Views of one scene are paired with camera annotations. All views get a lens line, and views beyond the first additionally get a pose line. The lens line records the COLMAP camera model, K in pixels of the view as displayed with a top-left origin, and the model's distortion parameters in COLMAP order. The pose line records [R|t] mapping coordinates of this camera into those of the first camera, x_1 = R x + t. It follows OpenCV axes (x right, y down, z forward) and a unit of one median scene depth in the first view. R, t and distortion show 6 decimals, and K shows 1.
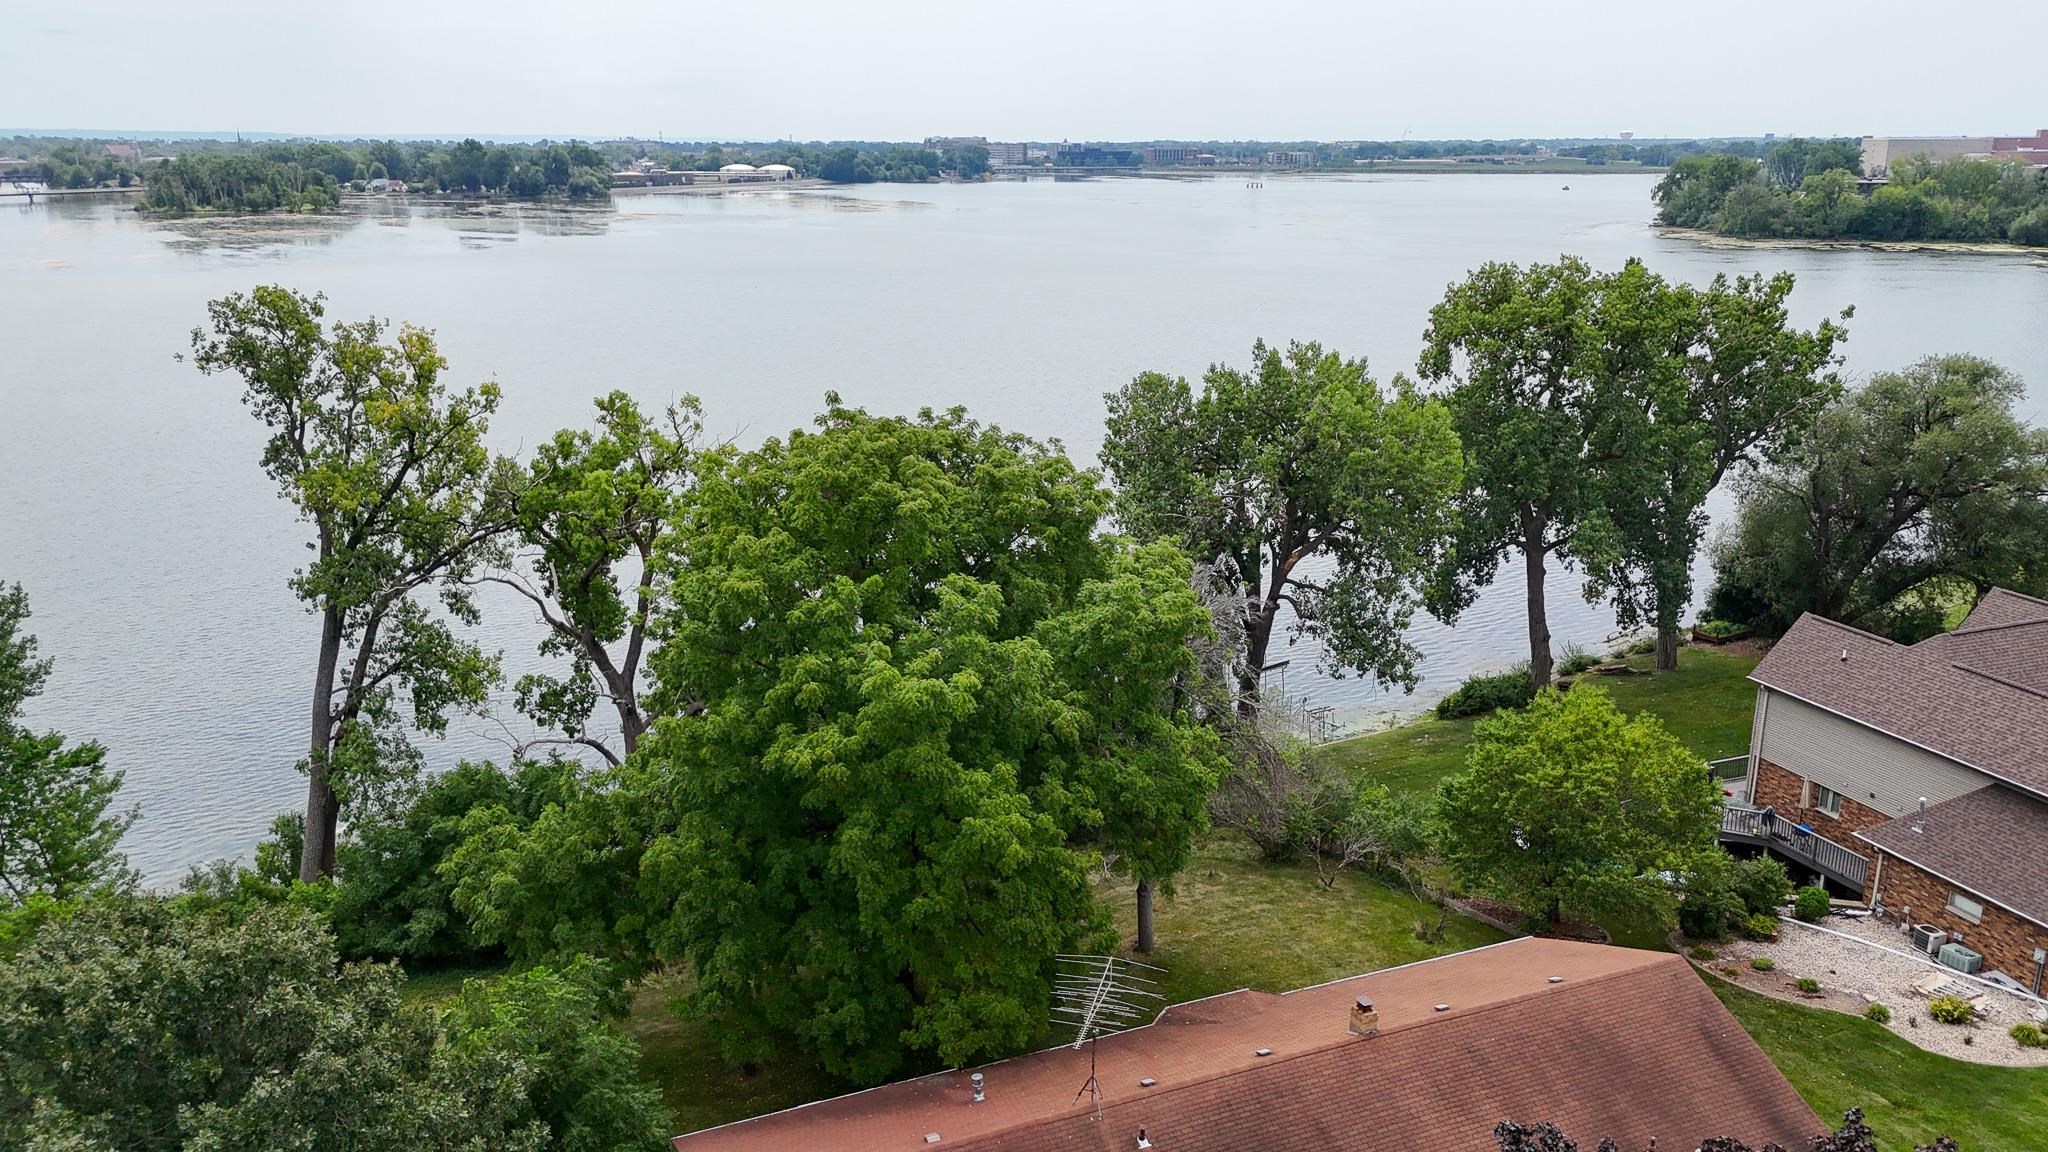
lens RADIAL K [[1516.3, 0, 1033.8], [0, 1516.3, 561.0], [0, 0, 1]] dist [0.069667, -0.062879]
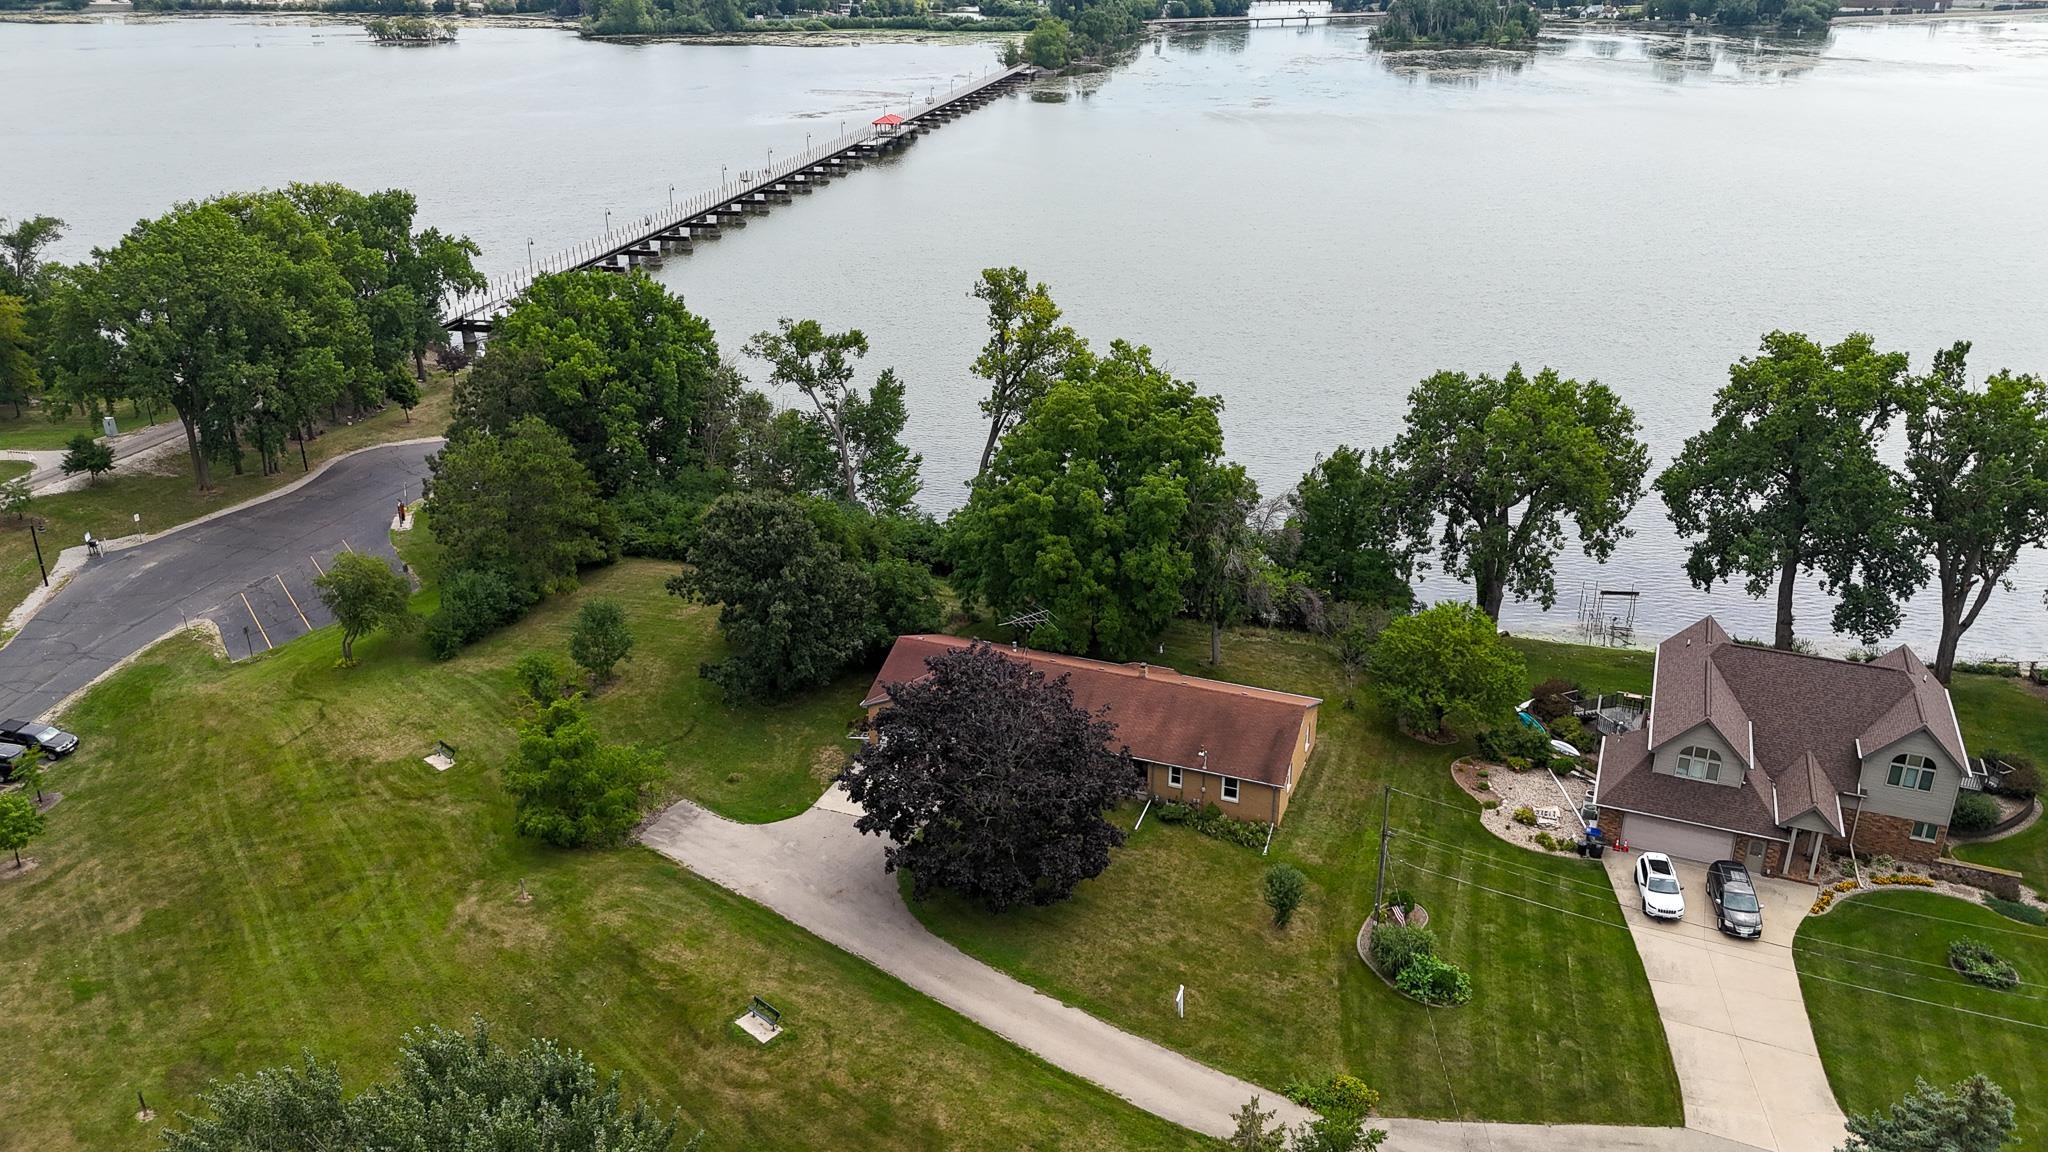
lens RADIAL K [[1516.3, 0, 1033.8], [0, 1516.3, 561.0], [0, 0, 1]] dist [0.069667, -0.062879]
pose [[0.722176, 0.261845, -0.640234, 0.845969], [-0.183121, 0.964931, 0.188083, -0.155563], [0.667030, -0.018589, 0.744799, -0.482826]]
